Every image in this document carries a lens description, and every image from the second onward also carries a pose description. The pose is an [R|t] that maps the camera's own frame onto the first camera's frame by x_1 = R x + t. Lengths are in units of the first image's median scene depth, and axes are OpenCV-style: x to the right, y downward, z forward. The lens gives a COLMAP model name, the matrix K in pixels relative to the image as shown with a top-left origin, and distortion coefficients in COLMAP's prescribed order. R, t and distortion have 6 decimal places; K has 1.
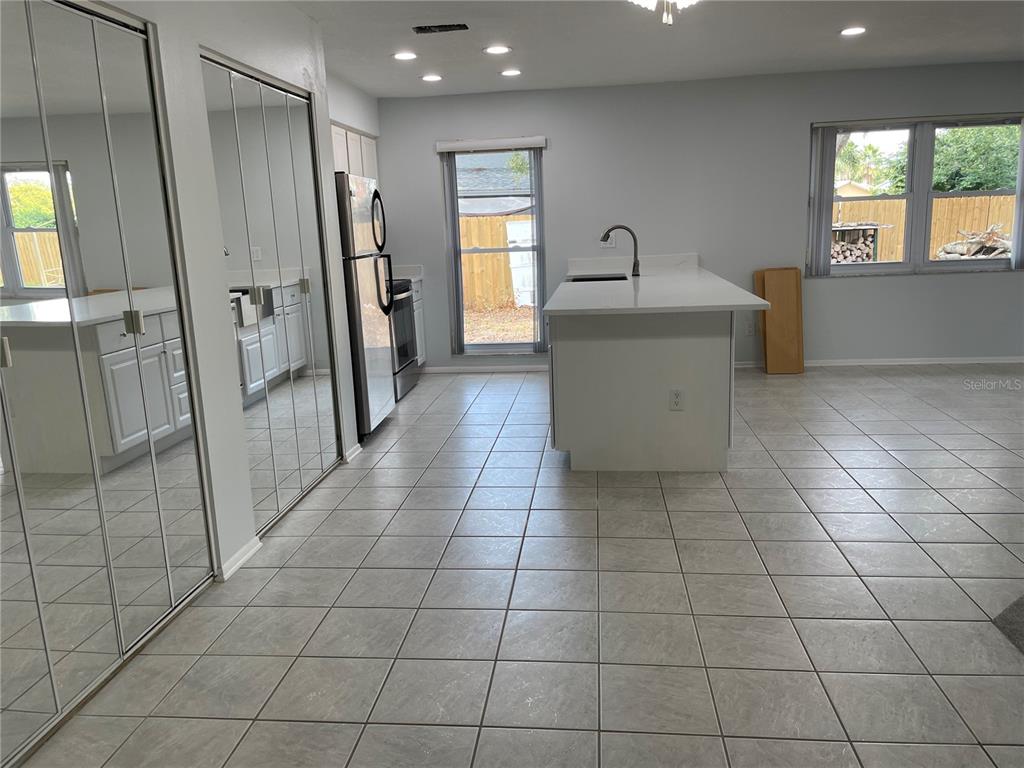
lens RADIAL K [[772.5, 0, 512.1], [0, 772.5, 380.9], [0, 0, 1]] dist [0.090708, -0.116784]
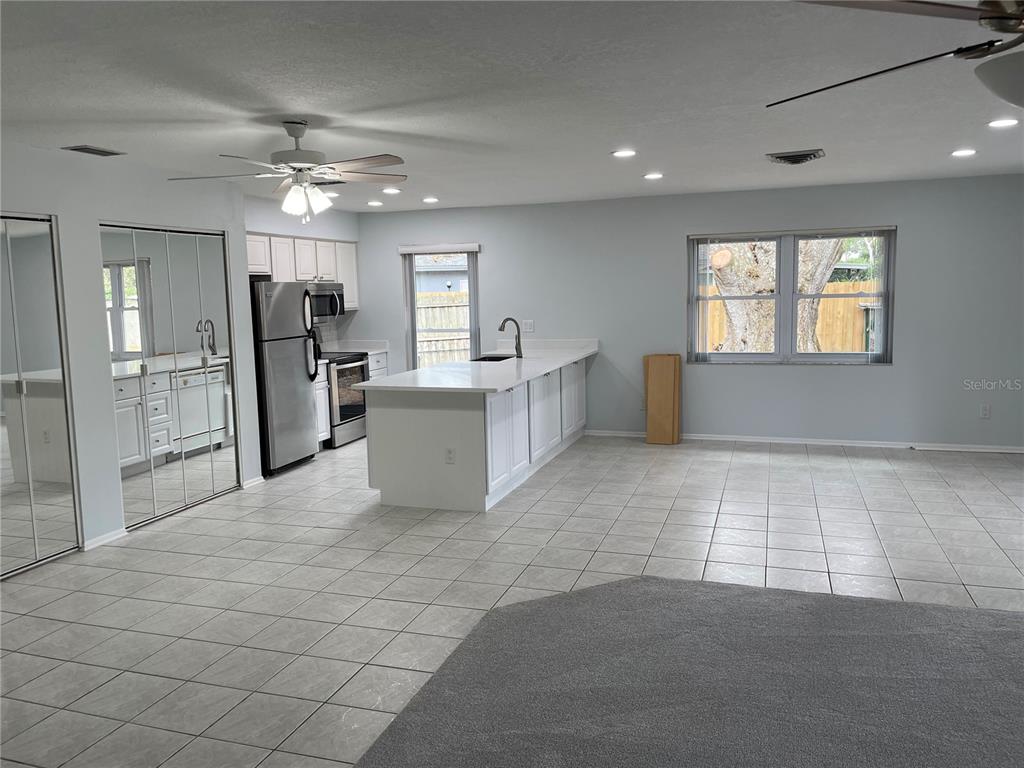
lens RADIAL K [[772.5, 0, 518.5], [0, 772.5, 375.3], [0, 0, 1]] dist [0.090708, -0.116784]
pose [[0.978256, 0.040205, -0.203467, 0.412687], [-0.056351, 0.995651, -0.074193, -0.015069], [0.199599, 0.084045, 0.976267, -0.207907]]
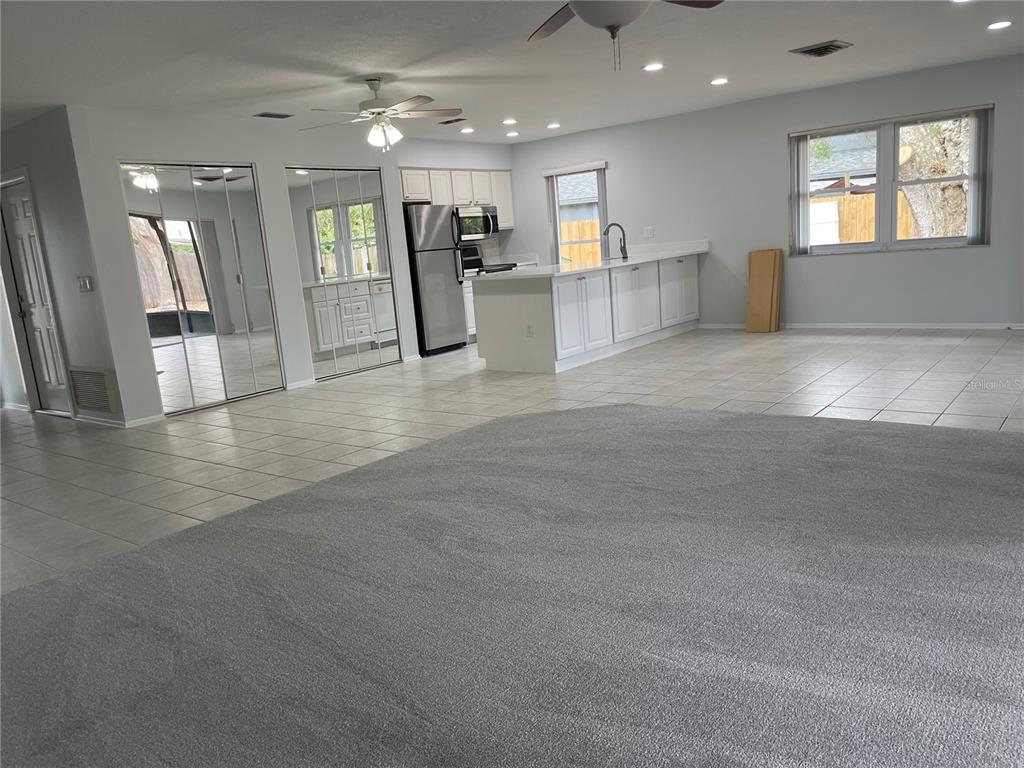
lens RADIAL K [[772.5, 0, 511.6], [0, 772.5, 393.2], [0, 0, 1]] dist [0.090708, -0.116784]
pose [[0.848995, 0.072823, -0.523359, 0.756224], [-0.056712, 0.997294, 0.046771, 0.059822], [0.525349, -0.010028, 0.850828, -0.342408]]
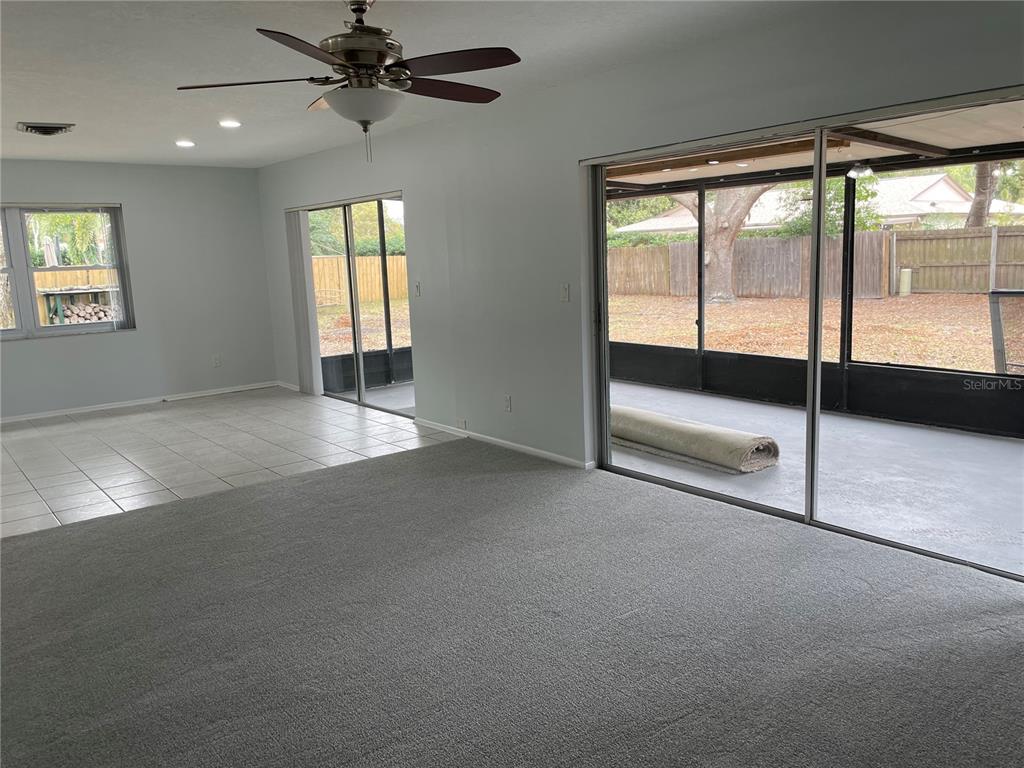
lens RADIAL K [[772.5, 0, 515.5], [0, 772.5, 381.7], [0, 0, 1]] dist [0.090708, -0.116784]
pose [[0.704906, -0.103297, 0.701739, 0.233857], [0.151401, 0.988450, -0.006583, 0.042643], [-0.692954, 0.110884, 0.712404, -0.314923]]
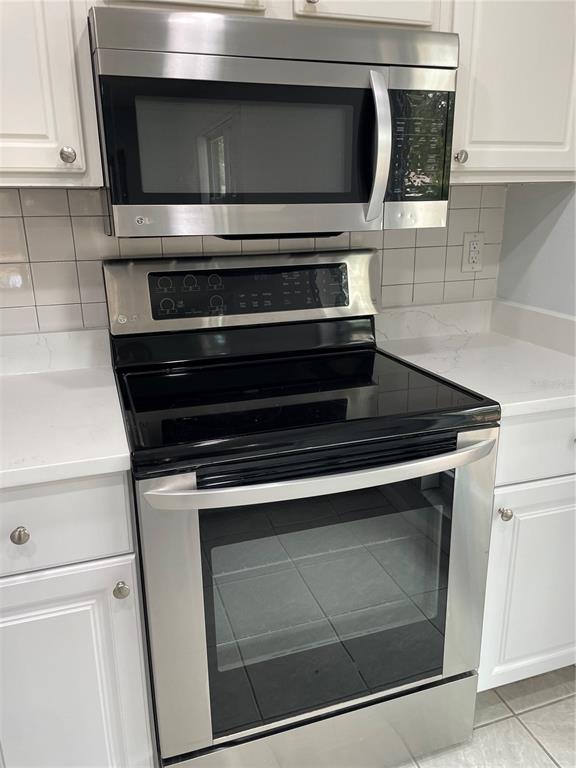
lens RADIAL K [[579.4, 0, 280.5], [0, 579.4, 381.0], [0, 0, 1]] dist [0.090708, -0.116784]
pose [[0.413514, 0.296423, -0.860895, 0.000121], [-0.183769, 0.953234, 0.239947, -0.189217], [0.891759, 0.058985, 0.448649, 0.949693]]
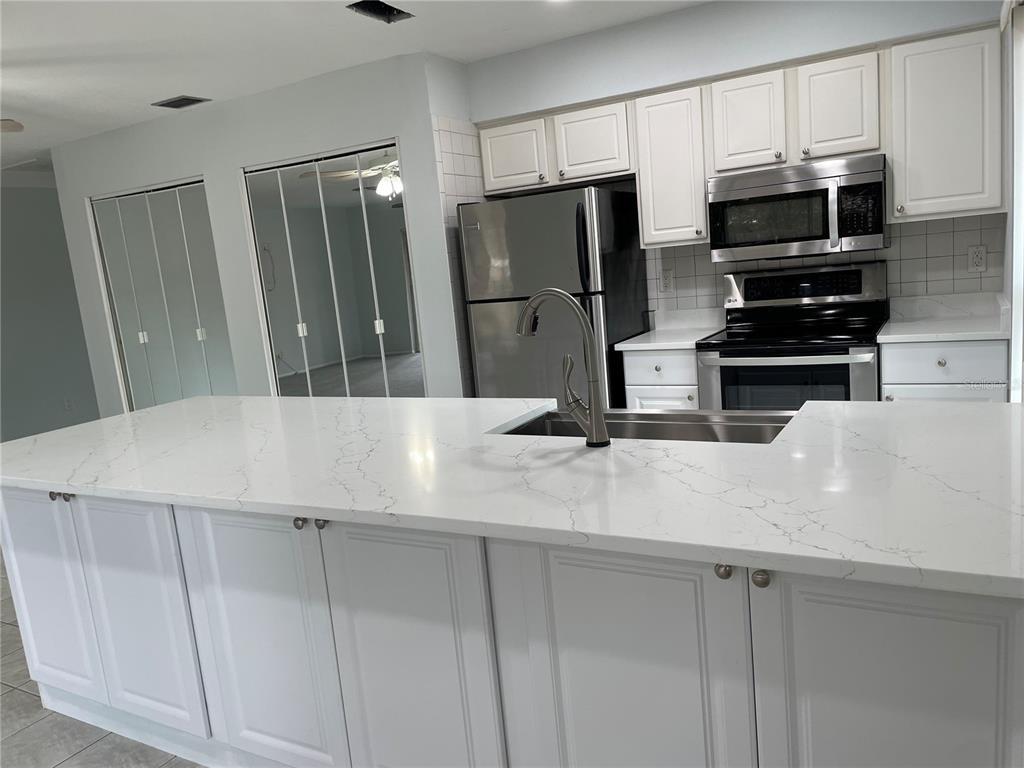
lens RADIAL K [[772.5, 0, 509.6], [0, 772.5, 384.0], [0, 0, 1]] dist [0.090708, -0.116784]
pose [[-0.379821, 0.219497, -0.898642, 0.450492], [-0.075407, 0.960862, 0.266566, -0.239481], [0.921982, 0.169011, -0.348404, 1.070277]]
